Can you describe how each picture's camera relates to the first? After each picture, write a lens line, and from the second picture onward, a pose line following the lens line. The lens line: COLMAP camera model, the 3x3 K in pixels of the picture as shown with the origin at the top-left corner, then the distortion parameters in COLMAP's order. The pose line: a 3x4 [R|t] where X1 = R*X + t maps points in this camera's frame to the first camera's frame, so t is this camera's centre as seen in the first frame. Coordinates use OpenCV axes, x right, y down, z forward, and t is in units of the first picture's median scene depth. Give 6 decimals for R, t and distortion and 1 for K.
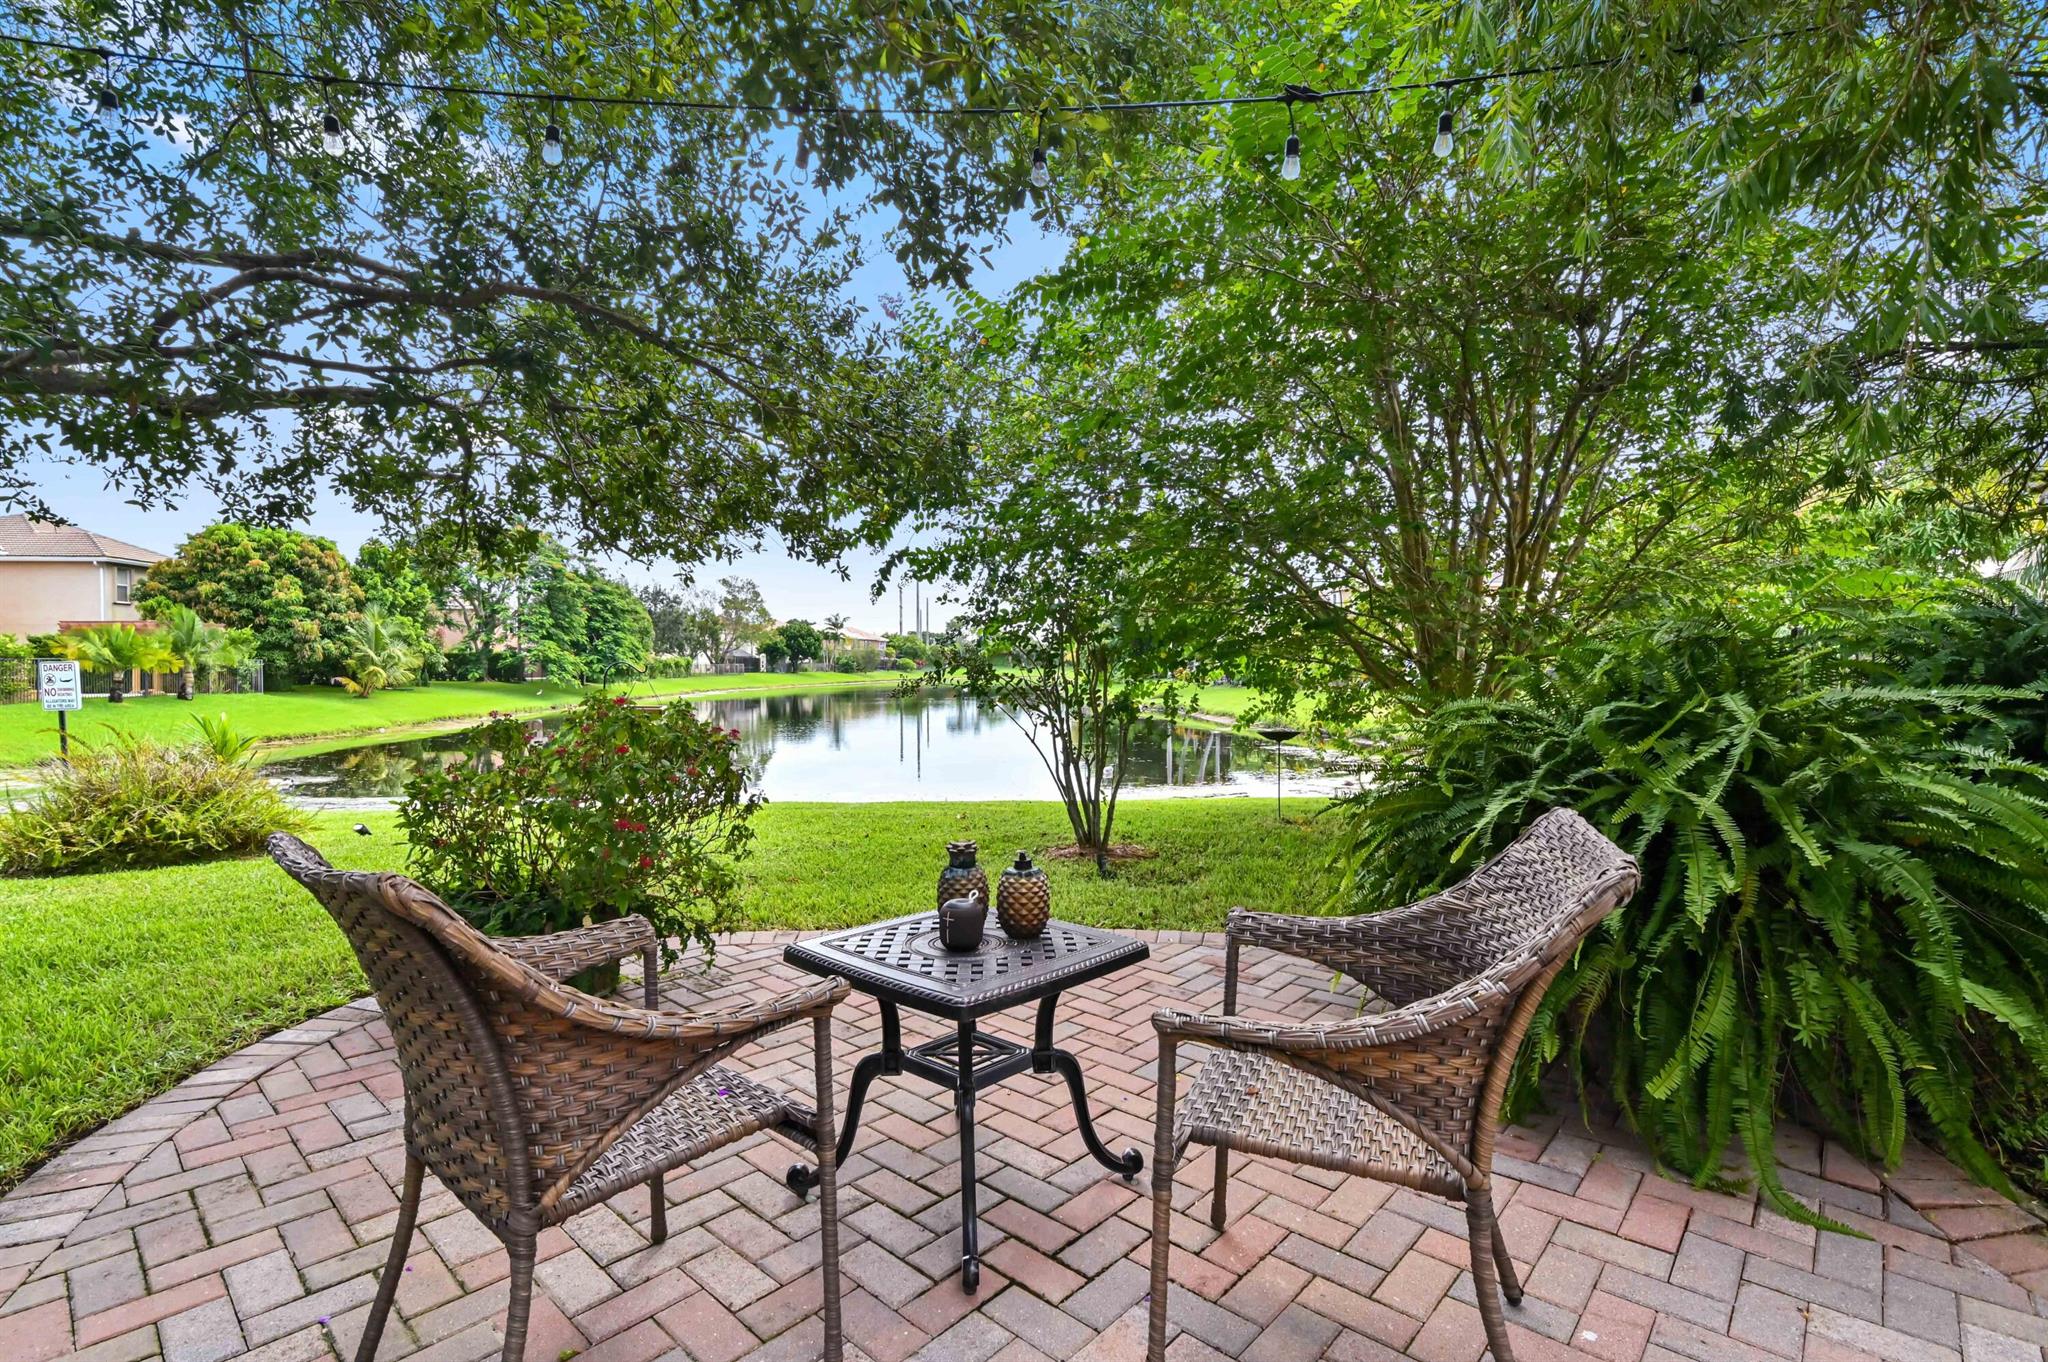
lens RADIAL K [[958.9, 0, 1030.0], [0, 958.9, 677.3], [0, 0, 1]] dist [-0.020170, 0.000368]
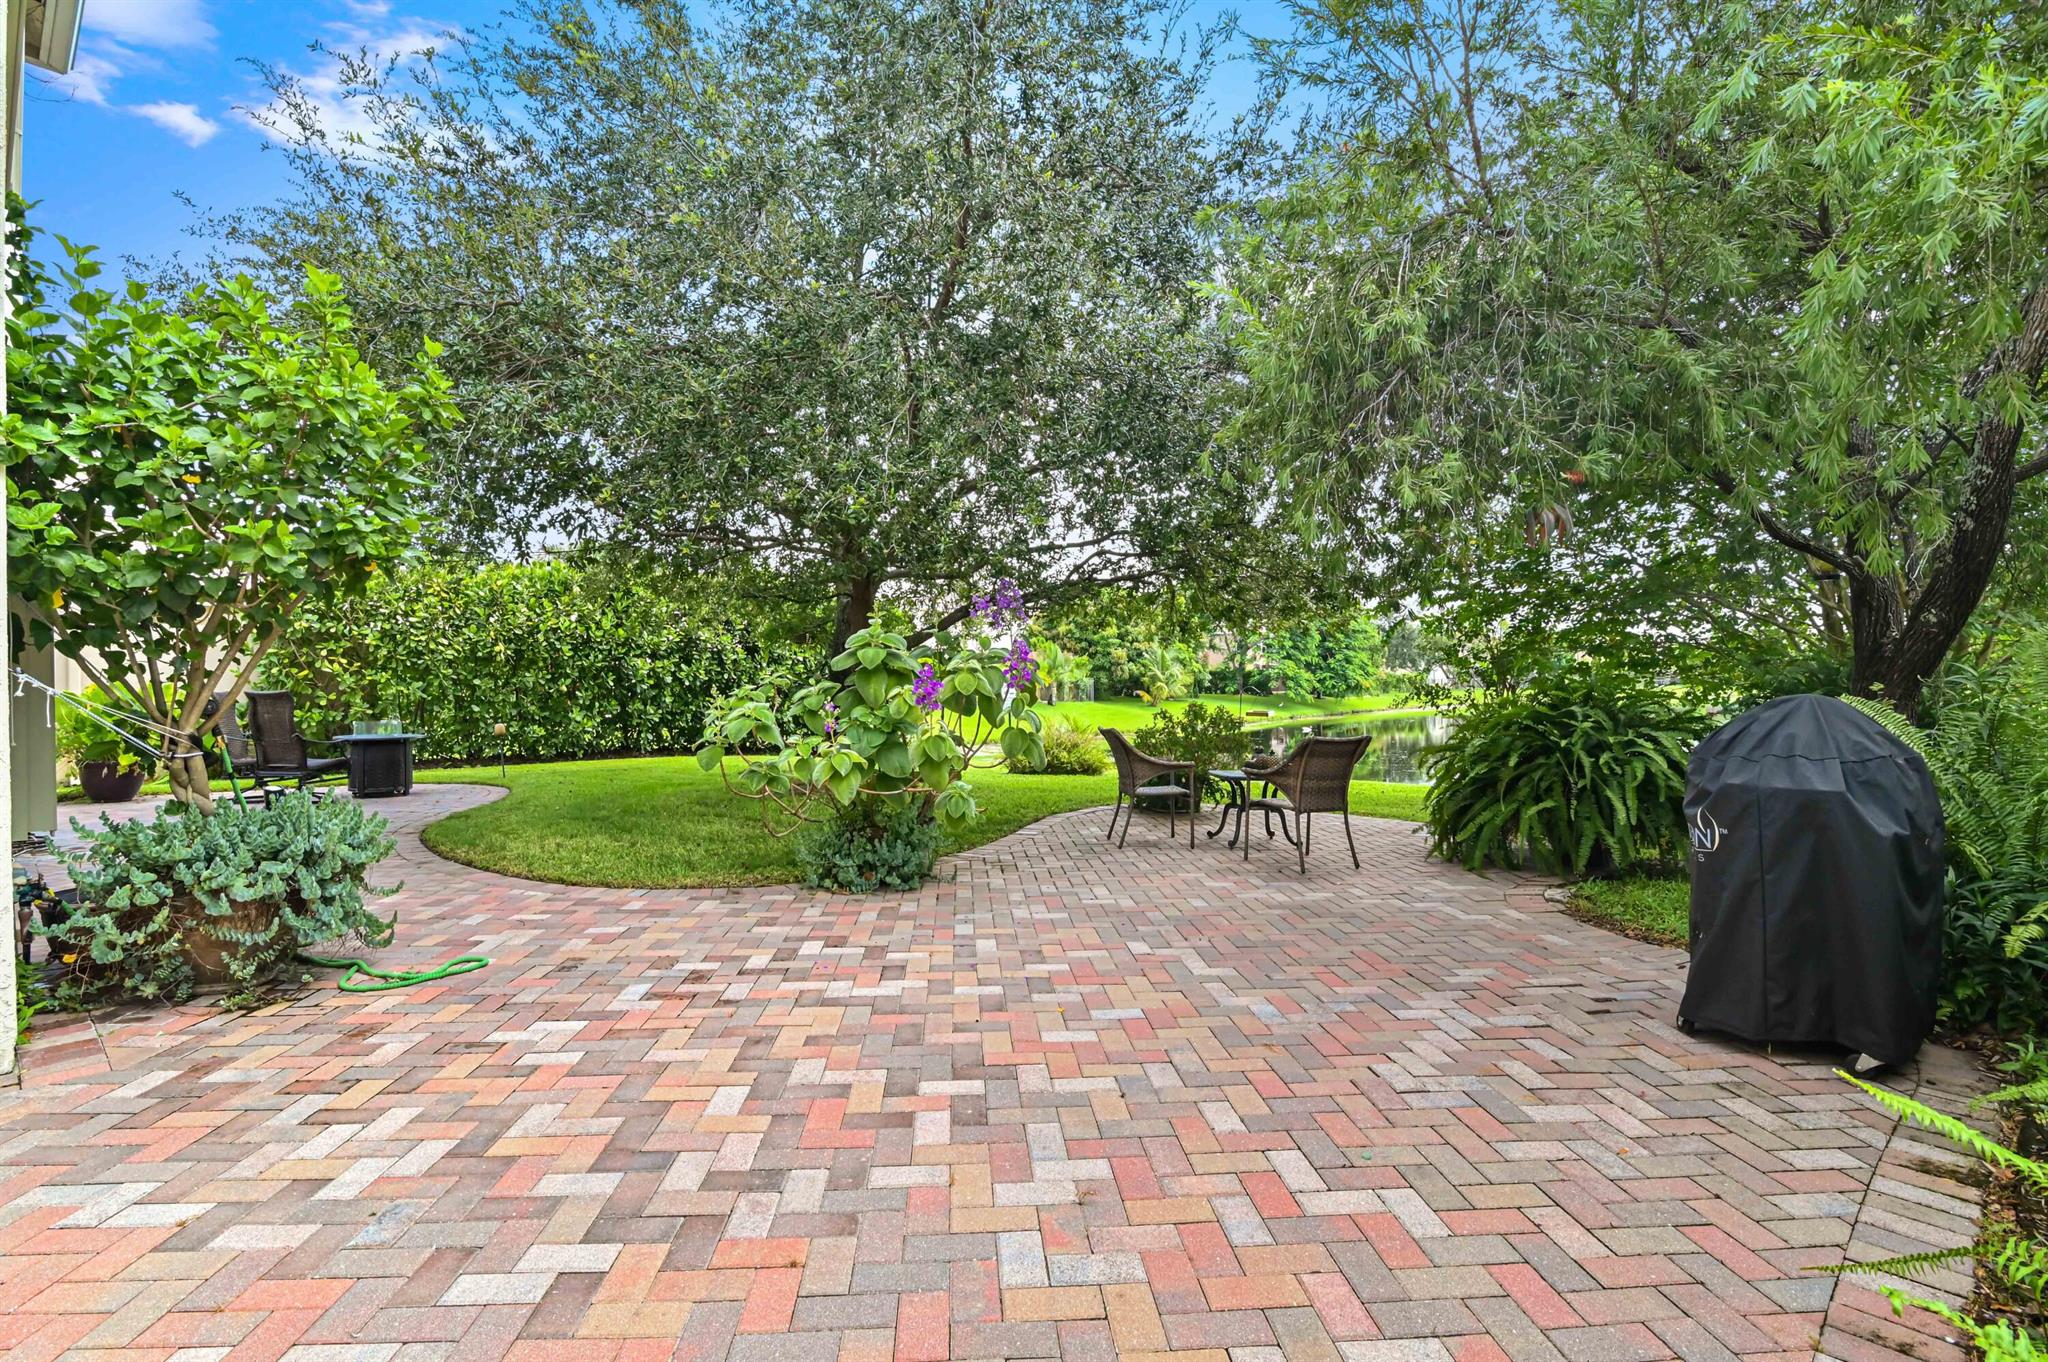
lens RADIAL K [[958.9, 0, 1022.2], [0, 958.9, 683.5], [0, 0, 1]] dist [-0.020170, 0.000368]
pose [[0.728052, 0.002190, -0.685518, 0.068280], [-0.007529, 0.999960, -0.004802, -0.001939], [0.685480, 0.008657, 0.728040, -0.084681]]
